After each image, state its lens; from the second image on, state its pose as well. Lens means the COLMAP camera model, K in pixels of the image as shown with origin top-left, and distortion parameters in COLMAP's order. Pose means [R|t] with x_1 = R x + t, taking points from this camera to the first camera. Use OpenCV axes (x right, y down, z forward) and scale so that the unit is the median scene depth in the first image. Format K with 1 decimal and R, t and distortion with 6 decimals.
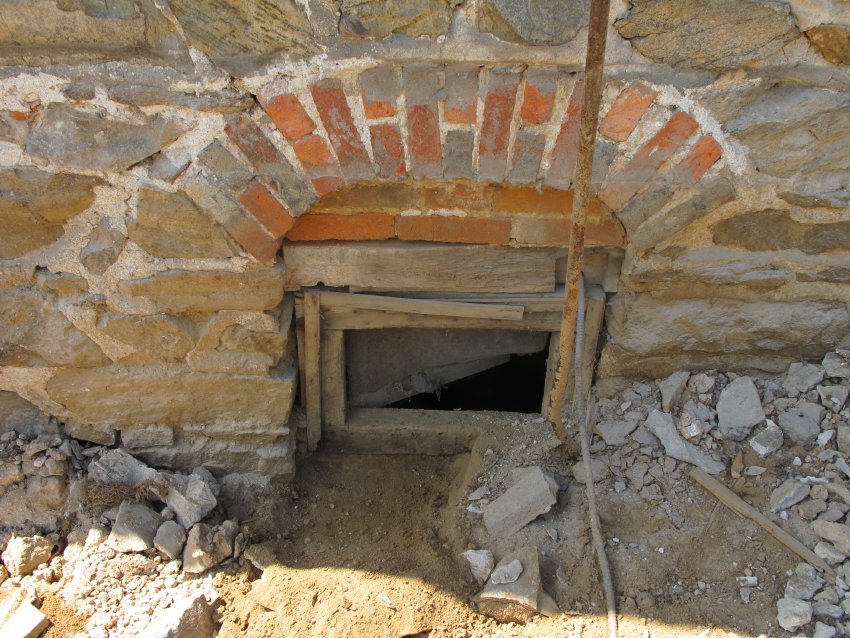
lens RADIAL K [[812.6, 0, 425.0], [0, 812.6, 319.0], [0, 0, 1]] dist [-0.155026, 0.184777]
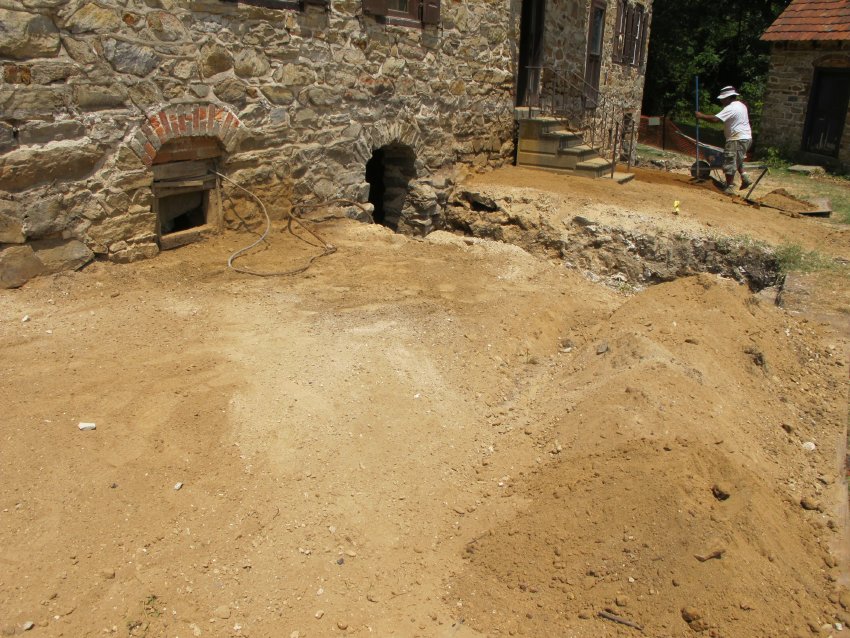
lens RADIAL K [[720.0, 0, 425.0], [0, 720.0, 319.0], [0, 0, 1]] dist [-0.149370, 0.121226]
pose [[0.511658, -0.302789, 0.804068, -2.187595], [0.442587, 0.895012, 0.055402, 0.846214], [-0.736426, 0.327523, 0.591951, -1.368266]]
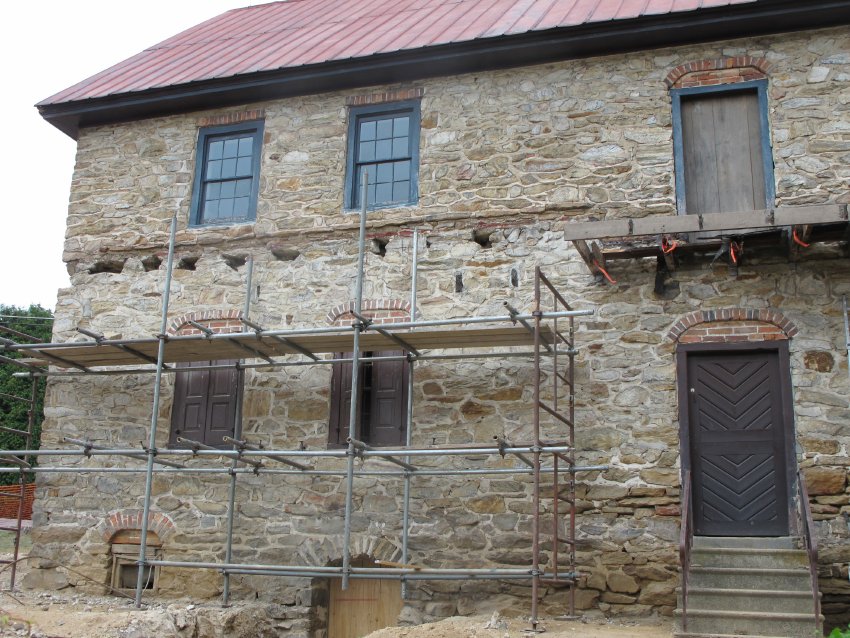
lens RADIAL K [[991.0, 0, 439.7], [0, 991.0, 320.9], [0, 0, 1]] dist [-0.082732, 0.019900]
pose [[0.935321, -0.103980, -0.338176, 4.849239], [-0.176961, 0.690194, -0.701653, 3.520408], [0.306365, 0.716114, 0.627153, -4.059632]]
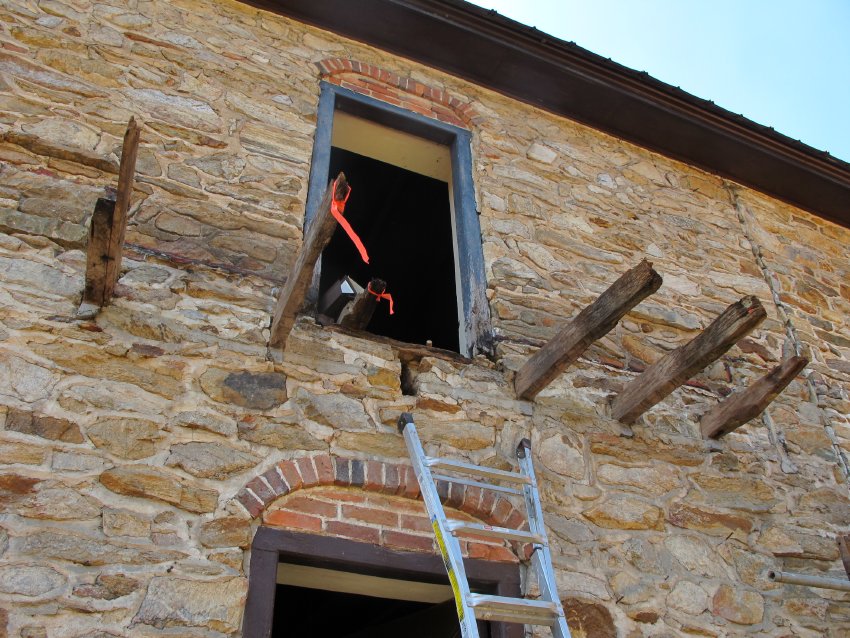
lens RADIAL K [[720.0, 0, 425.0], [0, 720.0, 319.0], [0, 0, 1]] dist [-0.149370, 0.121226]
pose [[0.938064, 0.166541, 0.303809, 3.884161], [0.229487, 0.358267, -0.904975, 0.203463], [-0.259560, 0.918645, 0.297858, -0.437402]]
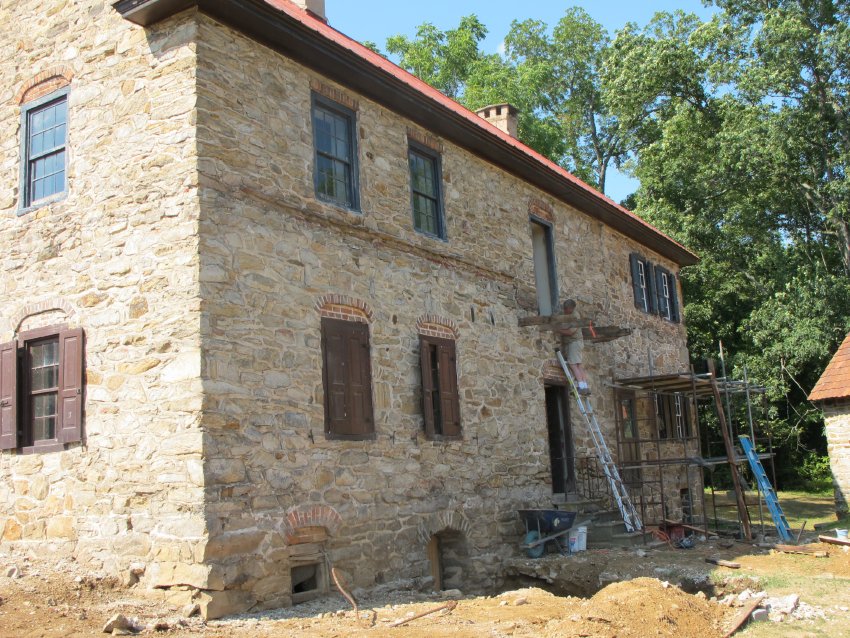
lens RADIAL K [[924.5, 0, 424.8], [0, 924.5, 311.5], [0, 0, 1]] dist [-0.107114, 0.098298]
pose [[0.568724, 0.069622, 0.819576, -4.752747], [0.503519, 0.758427, -0.413831, 1.704015], [-0.650401, 0.648028, 0.396280, -2.952741]]
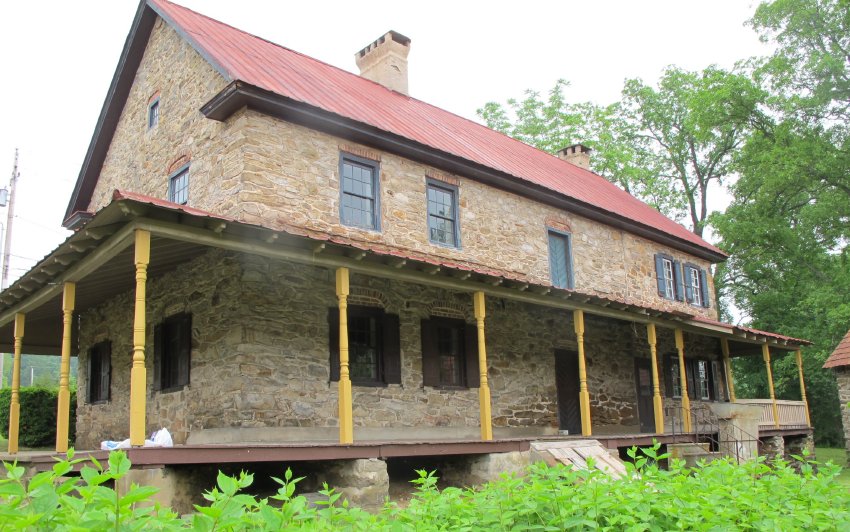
lens RADIAL K [[718.8, 0, 428.8], [0, 718.8, 315.8], [0, 0, 1]] dist [-0.158292, 0.154473]
pose [[0.755953, 0.050192, 0.652699, -4.031660], [0.400577, 0.753126, -0.521861, 3.114497], [-0.517758, 0.655958, 0.549222, -4.447503]]
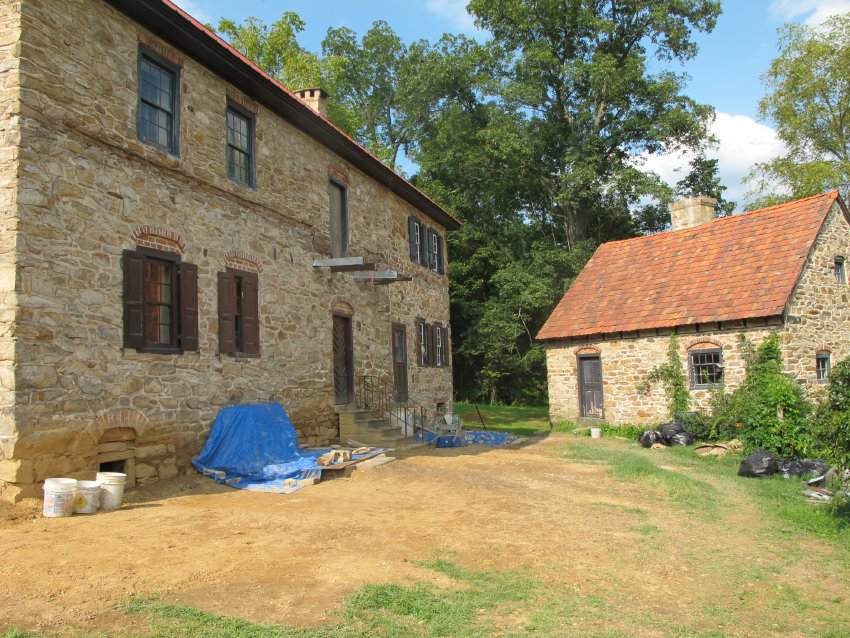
lens RADIAL K [[720.0, 0, 425.0], [0, 720.0, 319.0], [0, 0, 1]] dist [-0.149370, 0.121226]
pose [[0.350696, 0.026671, 0.936110, -4.264897], [0.539790, 0.811081, -0.225331, 1.664733], [-0.765270, 0.584325, 0.270046, -2.809269]]
